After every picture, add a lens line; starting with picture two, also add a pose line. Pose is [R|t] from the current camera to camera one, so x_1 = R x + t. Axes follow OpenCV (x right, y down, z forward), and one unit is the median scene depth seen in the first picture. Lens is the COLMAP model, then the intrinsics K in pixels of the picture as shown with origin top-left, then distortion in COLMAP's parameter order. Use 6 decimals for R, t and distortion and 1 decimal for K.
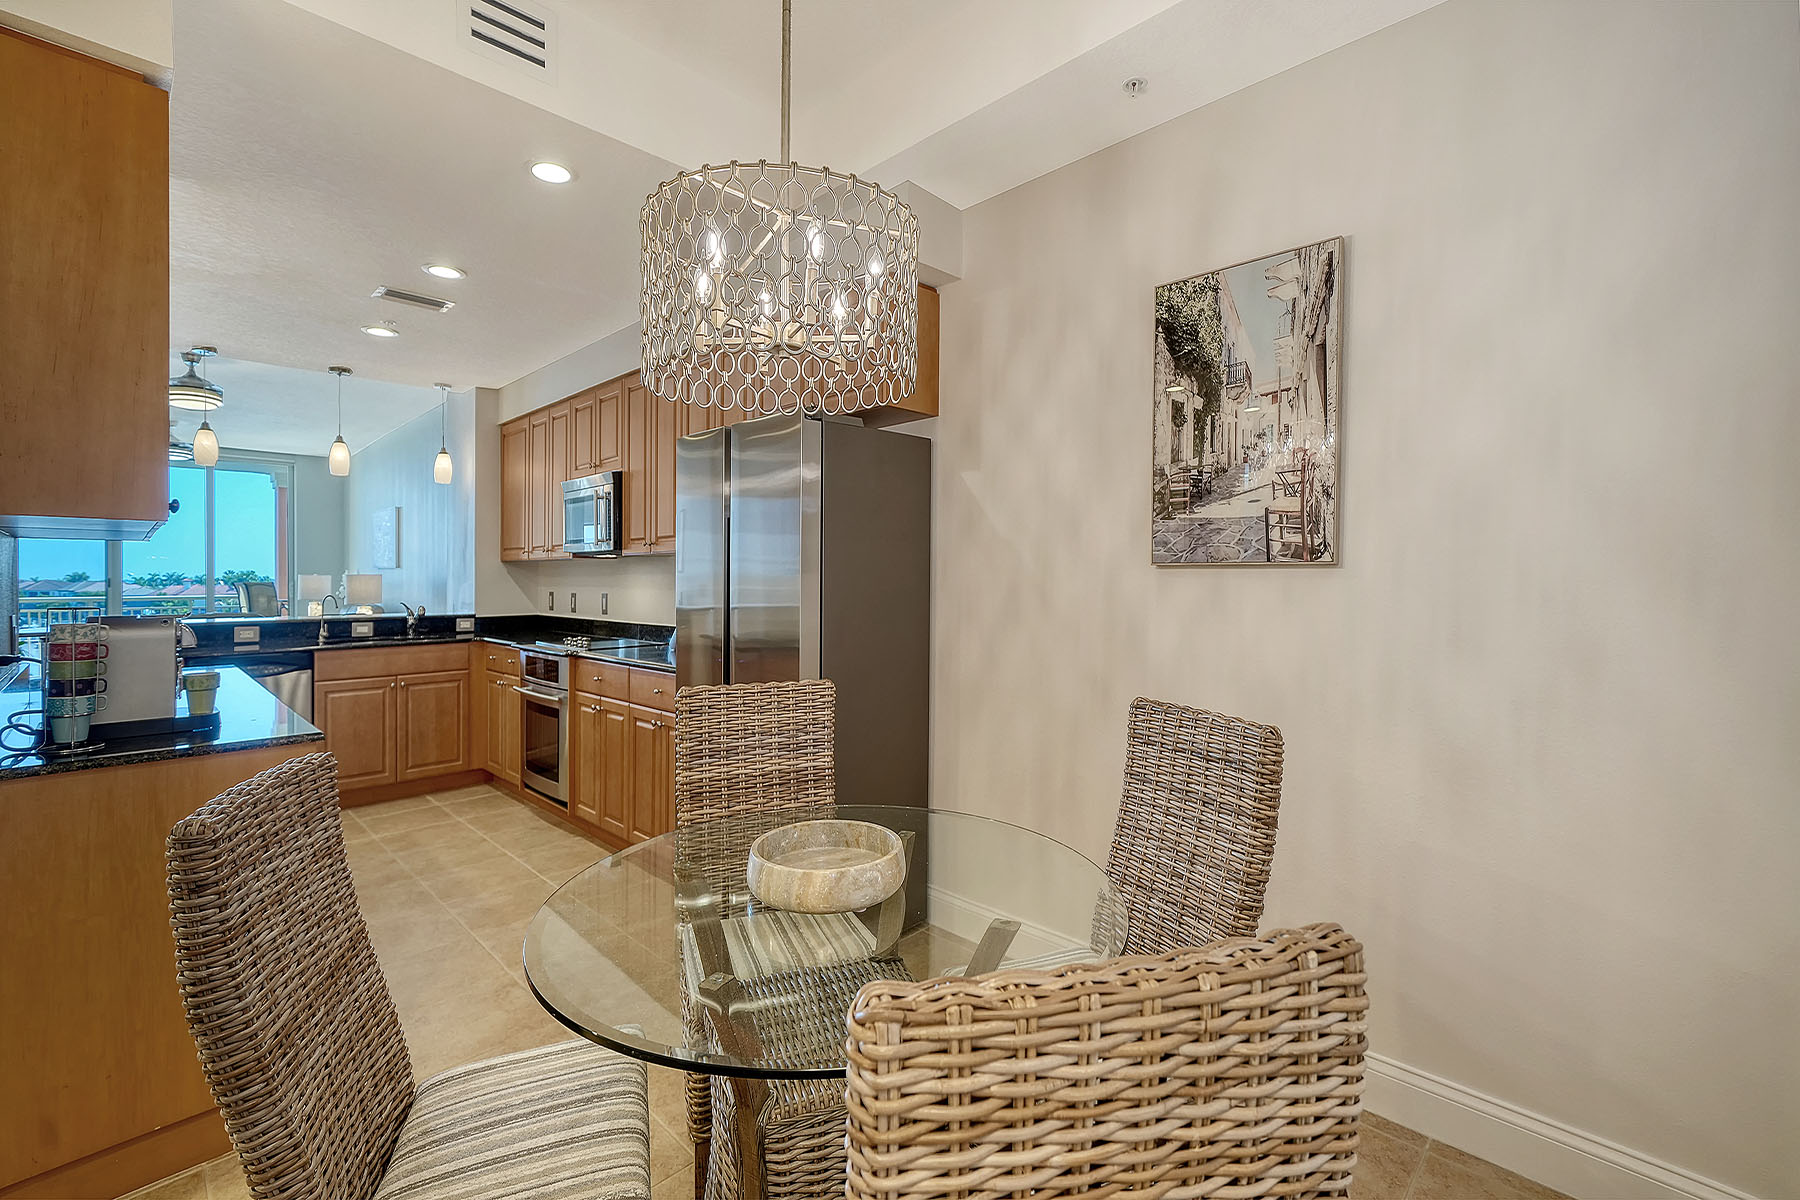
lens RADIAL K [[794.4, 0, 903.7], [0, 794.4, 586.3], [0, 0, 1]] dist [0.001559, -0.001022]
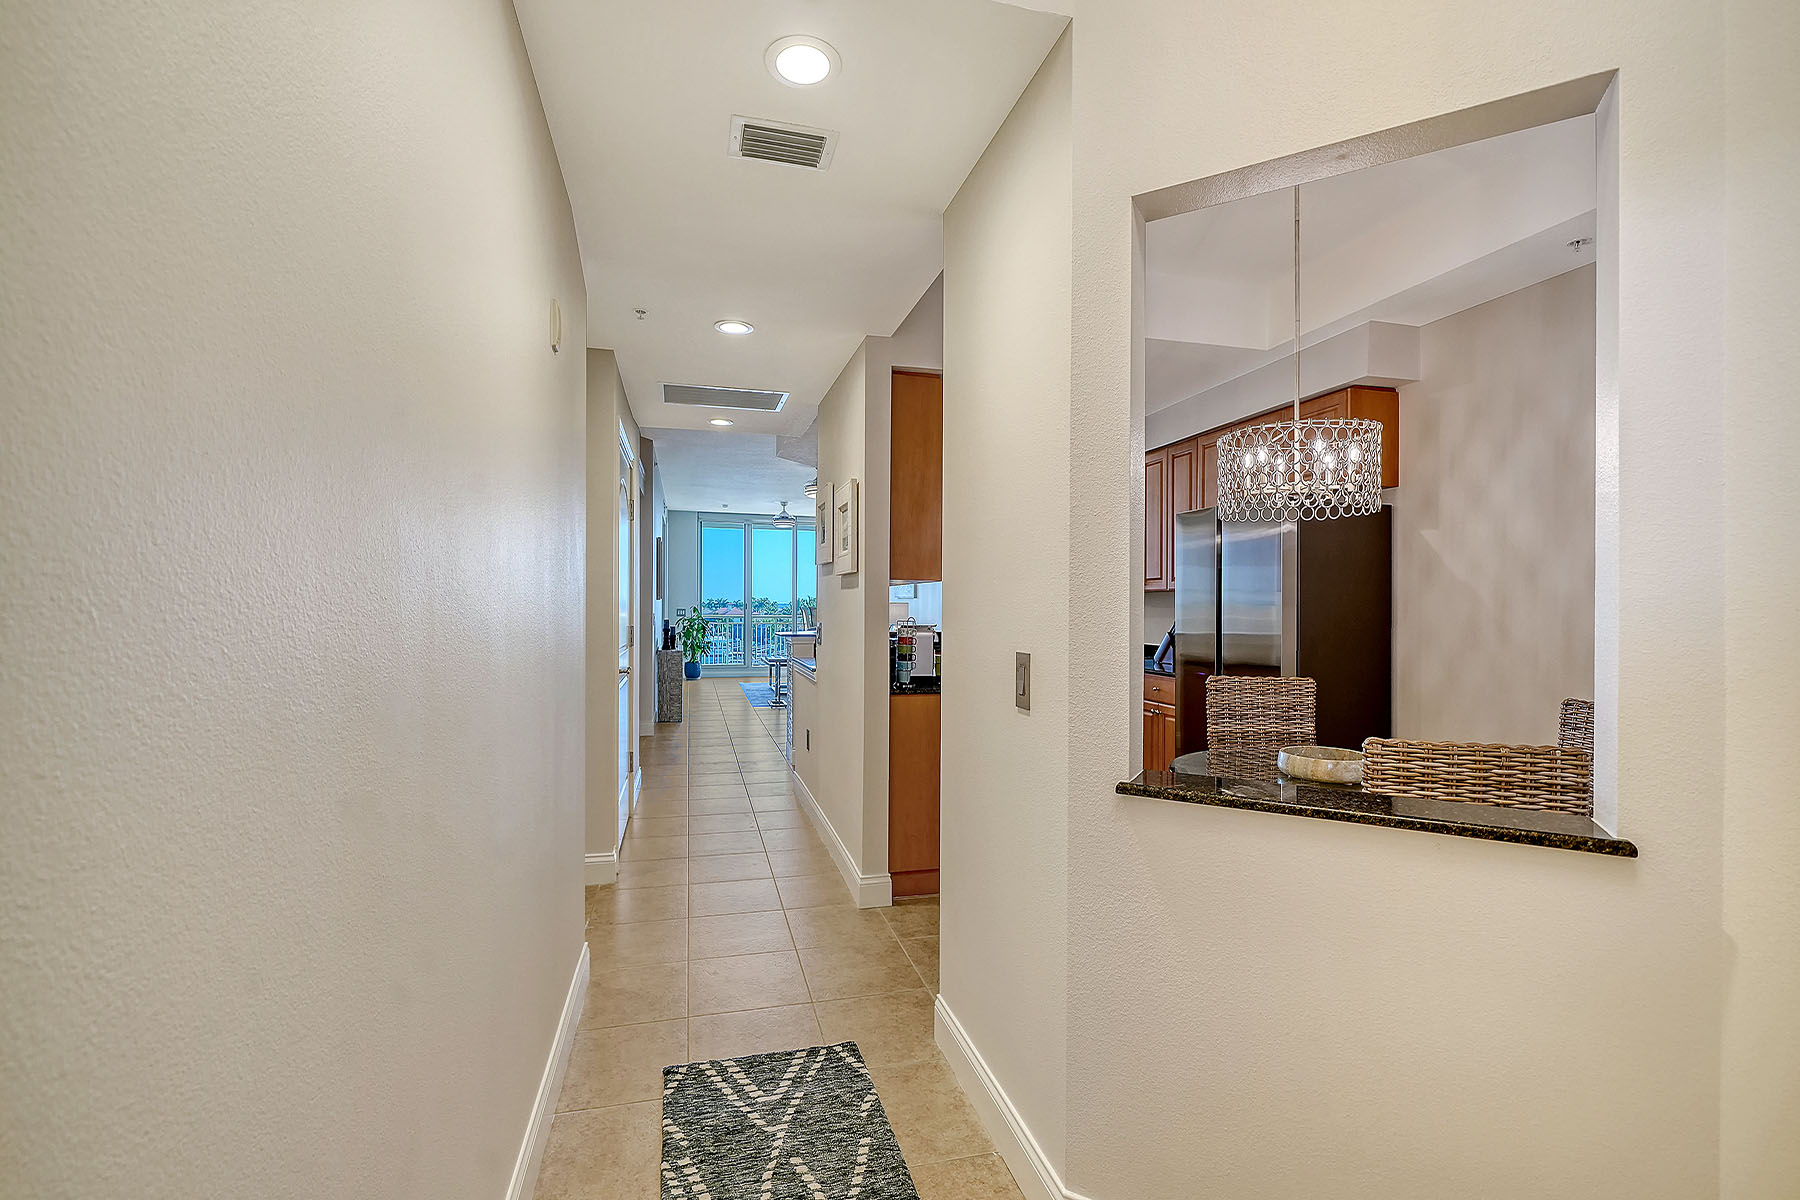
lens RADIAL K [[794.4, 0, 862.5], [0, 794.4, 596.4], [0, 0, 1]] dist [0.001559, -0.001022]
pose [[0.850627, 0.004616, -0.525750, -0.020575], [-0.016757, 0.999691, -0.018334, 0.004029], [0.525503, 0.024406, 0.850442, -0.601658]]
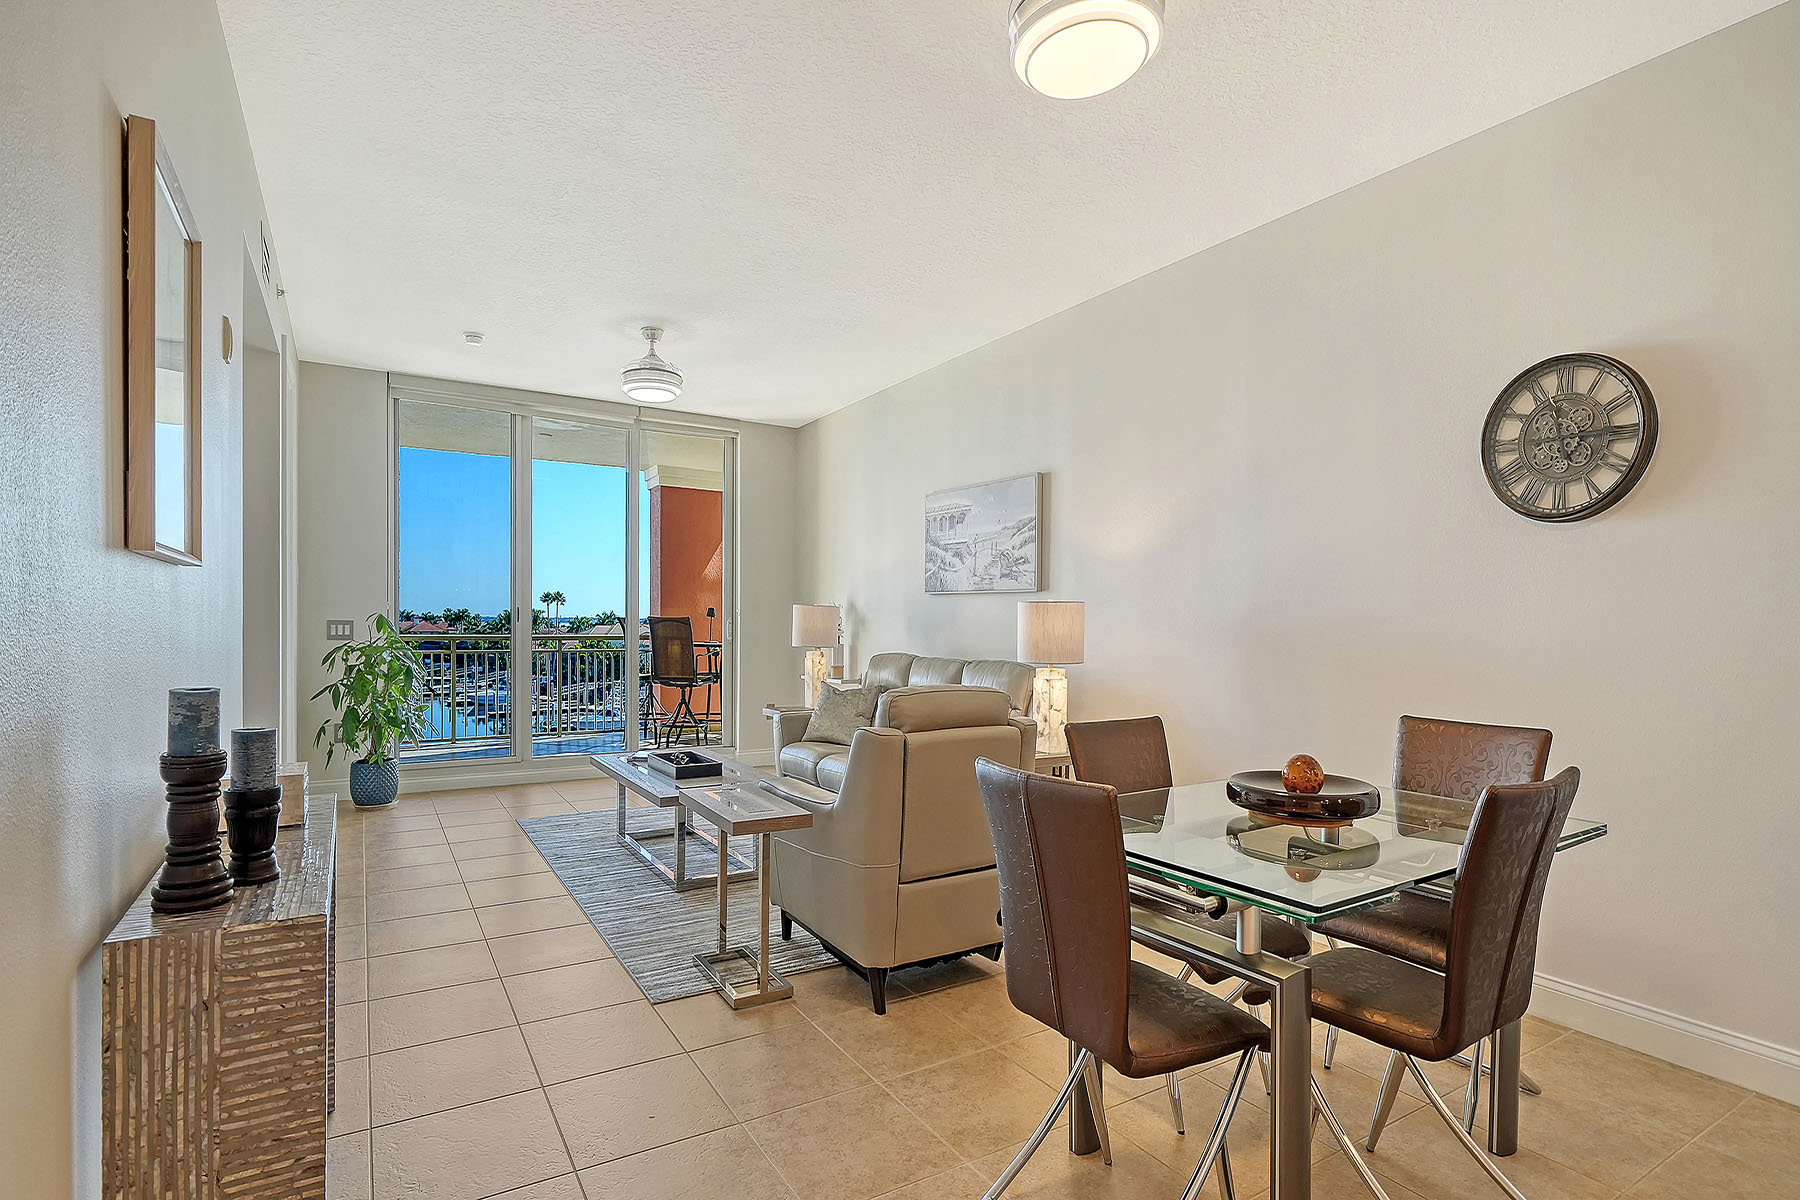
lens RADIAL K [[855.2, 0, 832.2], [0, 855.2, 633.9], [0, 0, 1]] dist [-0.006833, 0.001550]
pose [[0.965338, 0.016555, -0.260479, -1.947773], [-0.015906, 0.999863, 0.004597, 0.010307], [0.260519, -0.000294, 0.965469, 1.385023]]
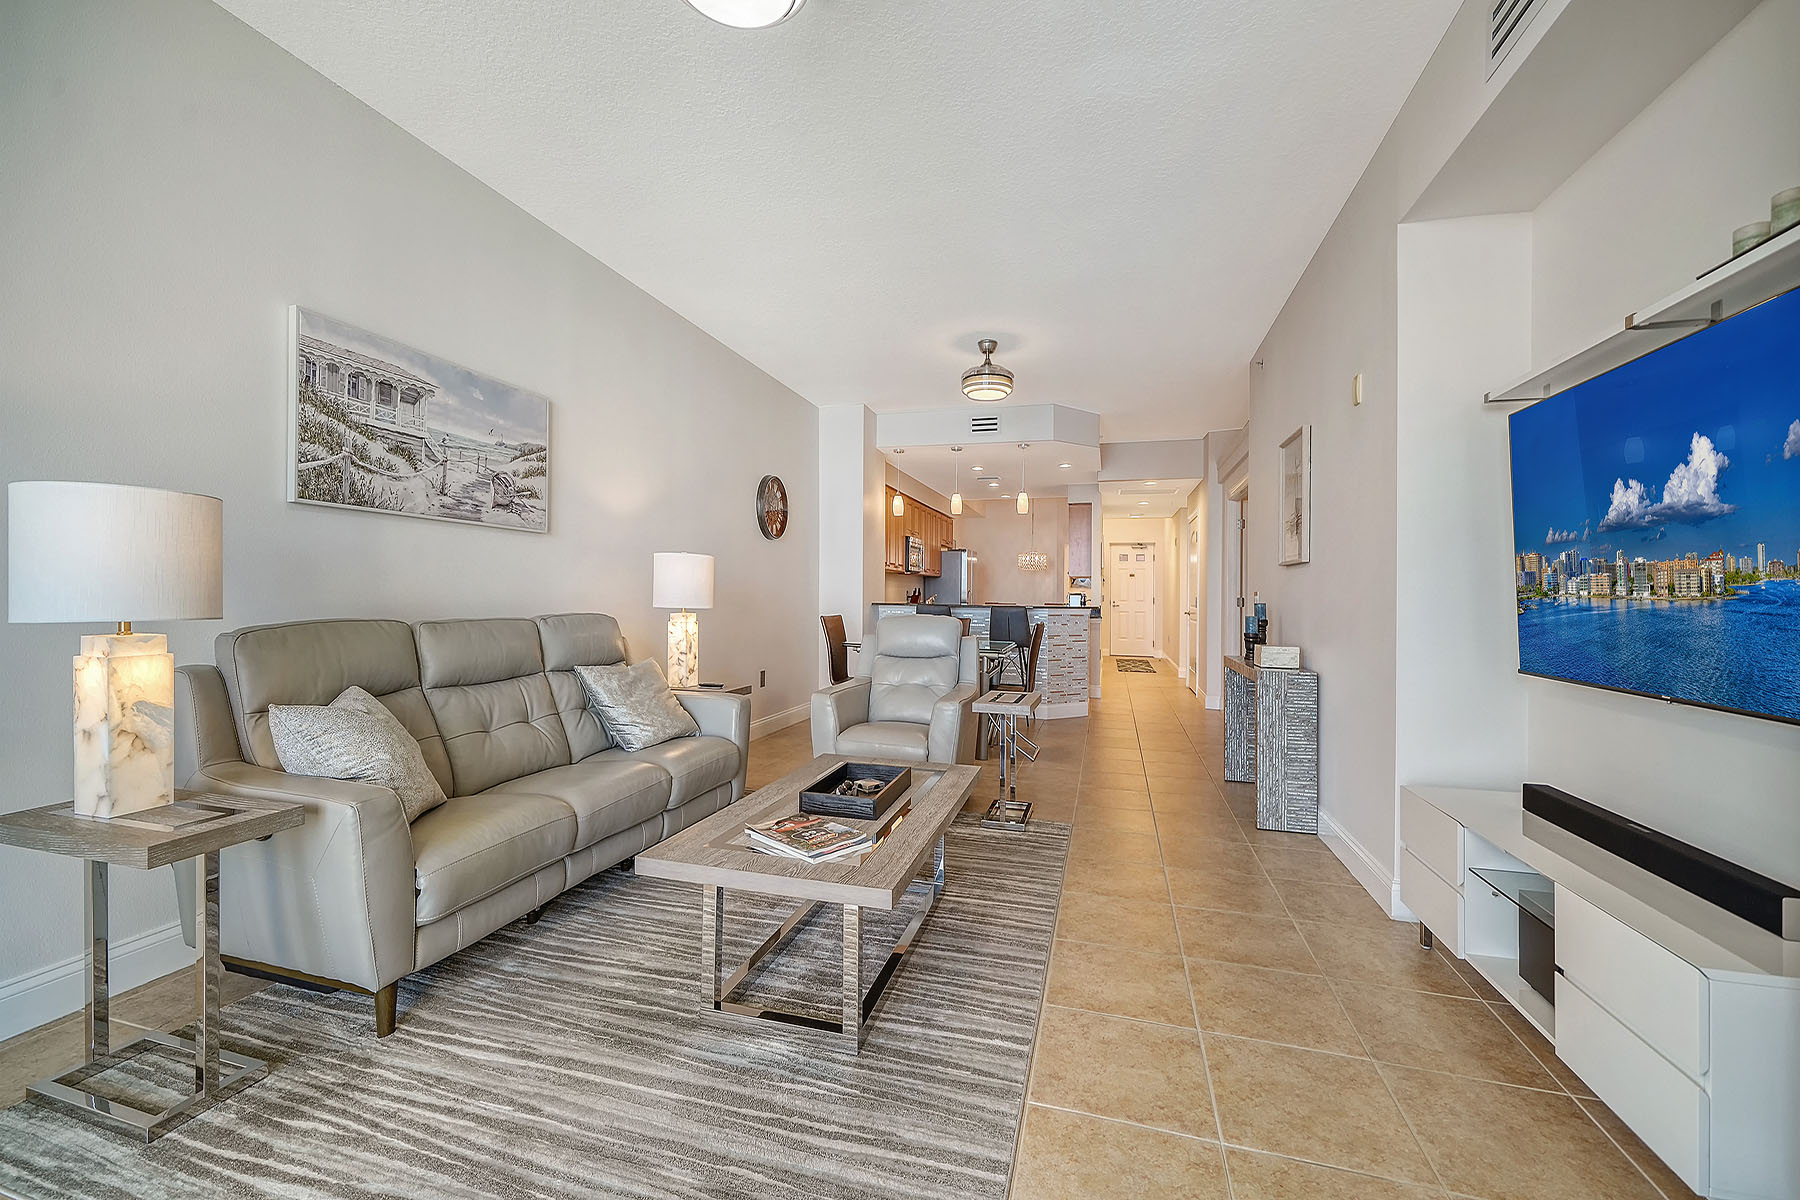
lens RADIAL K [[711.0, 0, 928.3], [0, 711.0, 590.7], [0, 0, 1]] dist [-0.012704, -0.000099]
pose [[-0.524969, 0.002472, 0.851117, -3.422731], [-0.000300, 0.999995, -0.003089, 0.029510], [-0.851121, -0.001877, -0.524966, 3.265953]]
